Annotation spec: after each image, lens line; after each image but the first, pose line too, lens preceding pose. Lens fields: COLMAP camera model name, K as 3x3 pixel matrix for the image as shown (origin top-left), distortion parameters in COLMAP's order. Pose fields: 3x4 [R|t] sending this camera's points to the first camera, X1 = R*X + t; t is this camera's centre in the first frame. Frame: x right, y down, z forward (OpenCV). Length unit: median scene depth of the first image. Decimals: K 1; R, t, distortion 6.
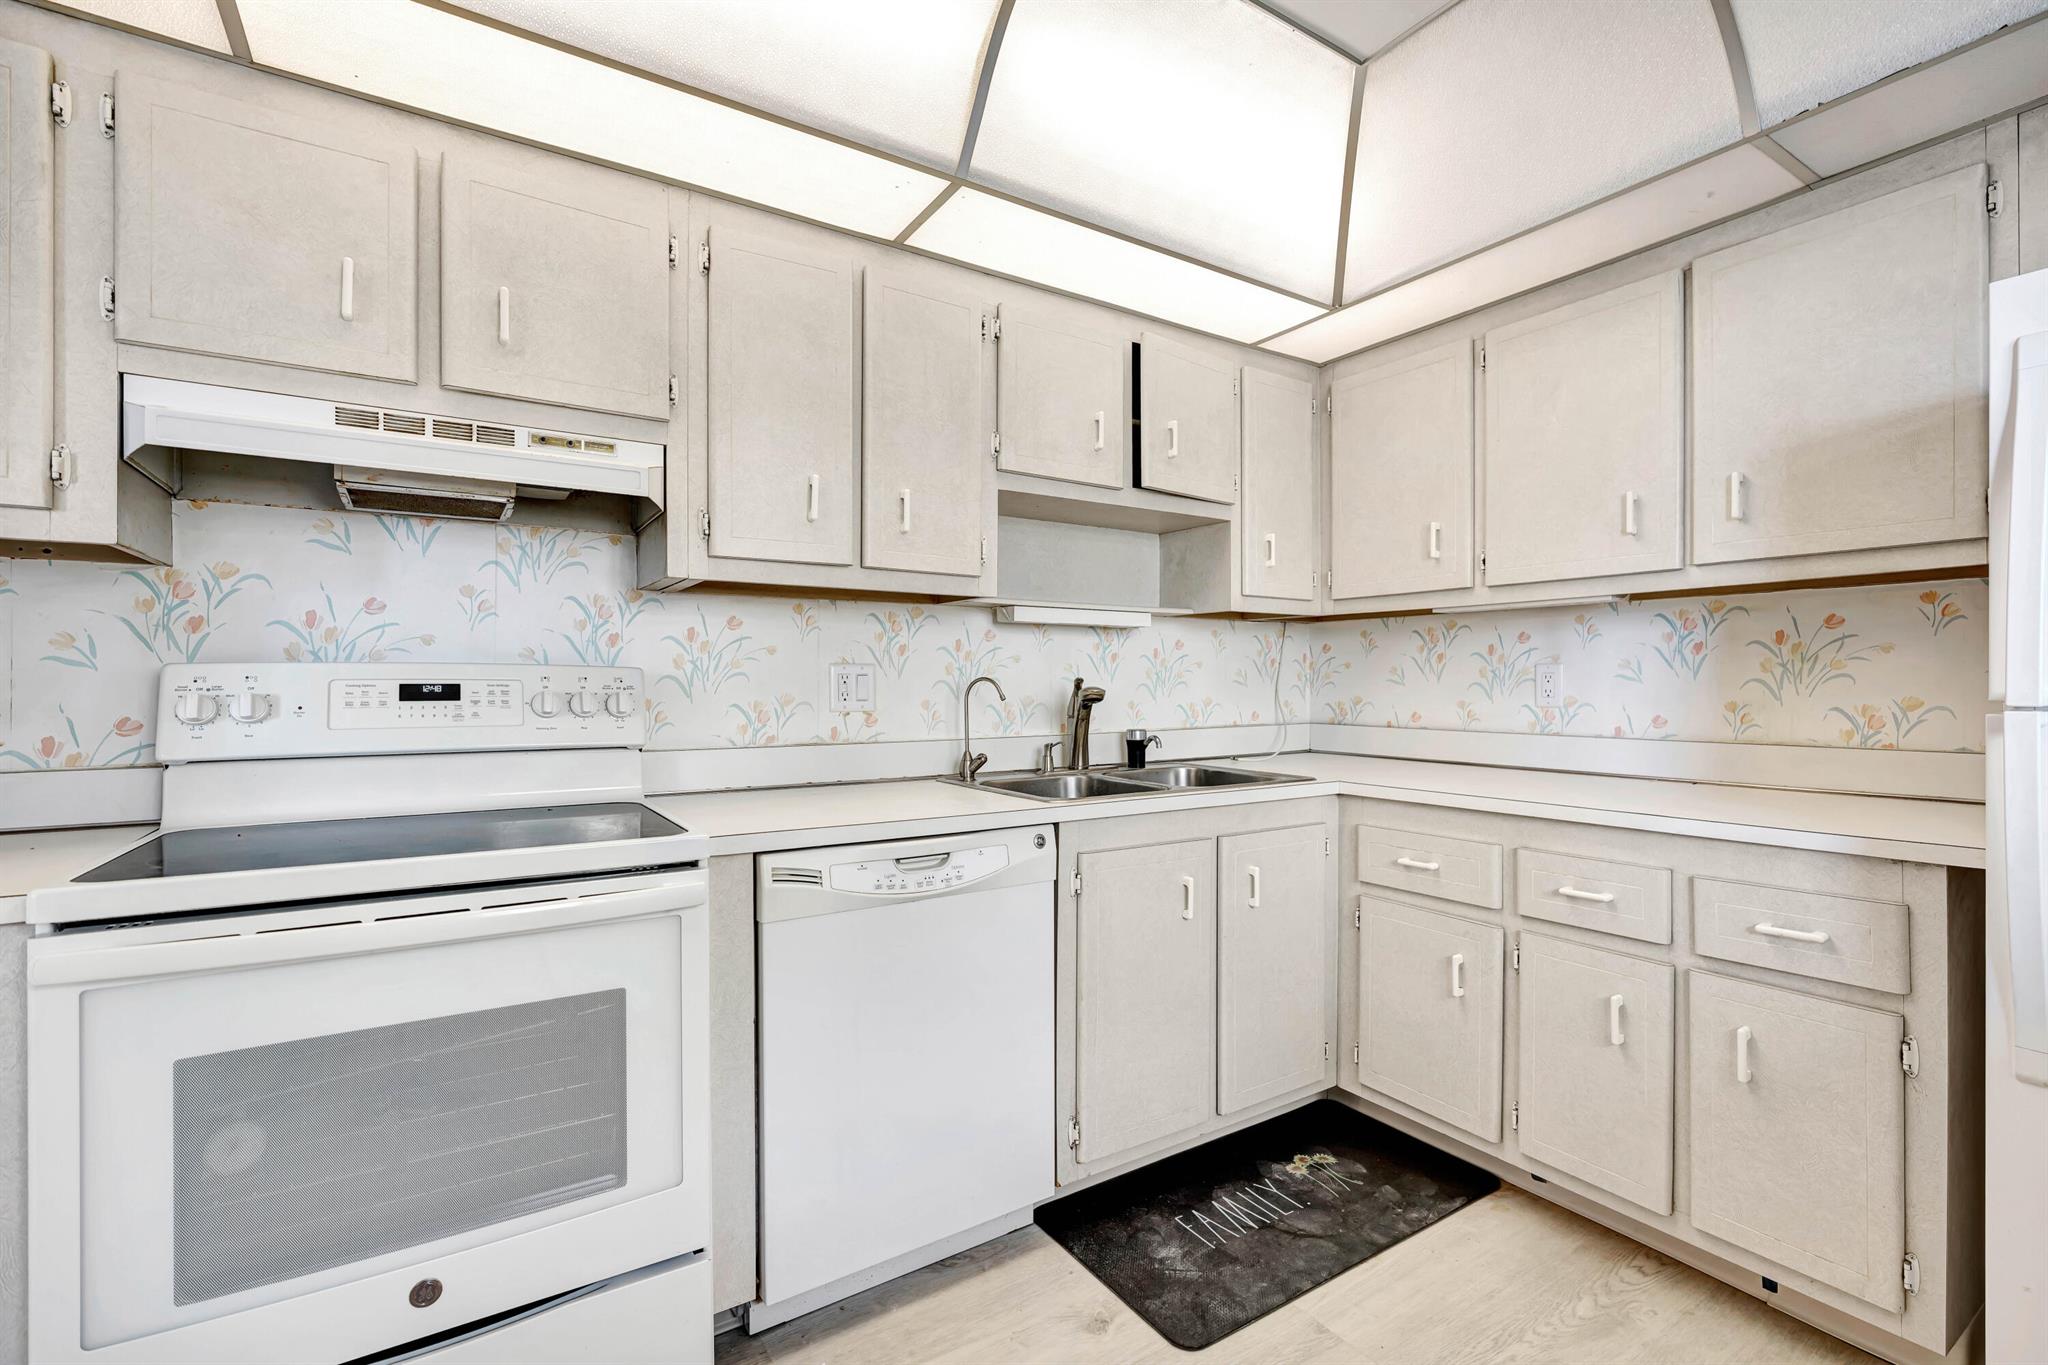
lens RADIAL K [[924.8, 0, 1032.0], [0, 924.8, 689.3], [0, 0, 1]] dist [-0.013811, 0.007676]
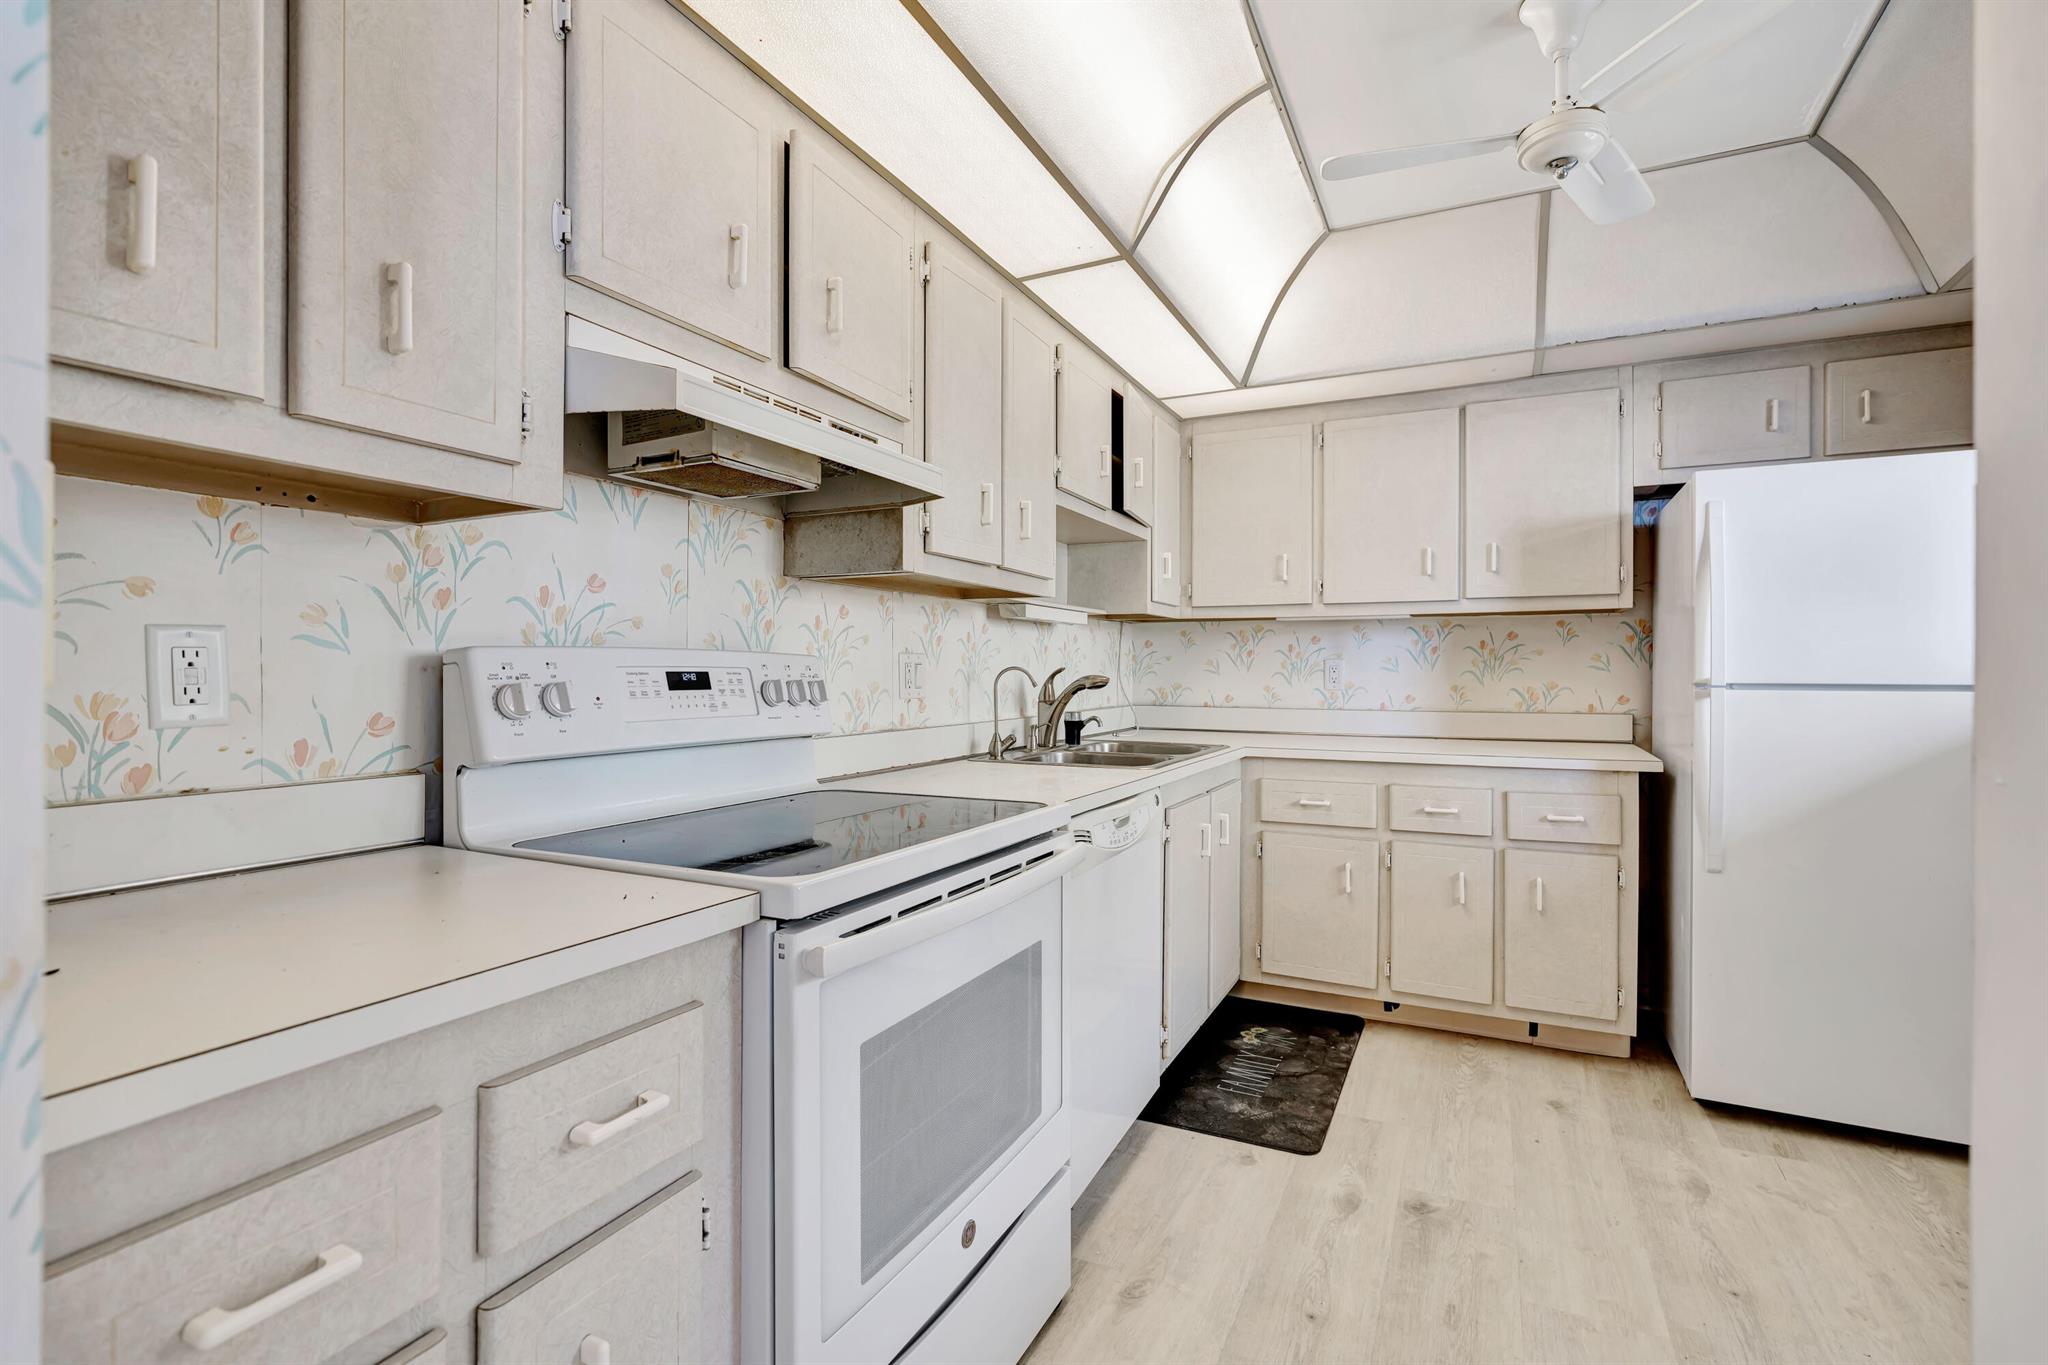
lens RADIAL K [[948.9, 0, 1024.0], [0, 948.9, 682.5], [0, 0, 1]] dist [-0.002194, -0.000133]
pose [[0.854024, -0.003204, 0.520224, -0.765934], [0.000572, 0.999986, 0.005220, 0.000137], [-0.520234, -0.004160, 0.854014, 0.008588]]
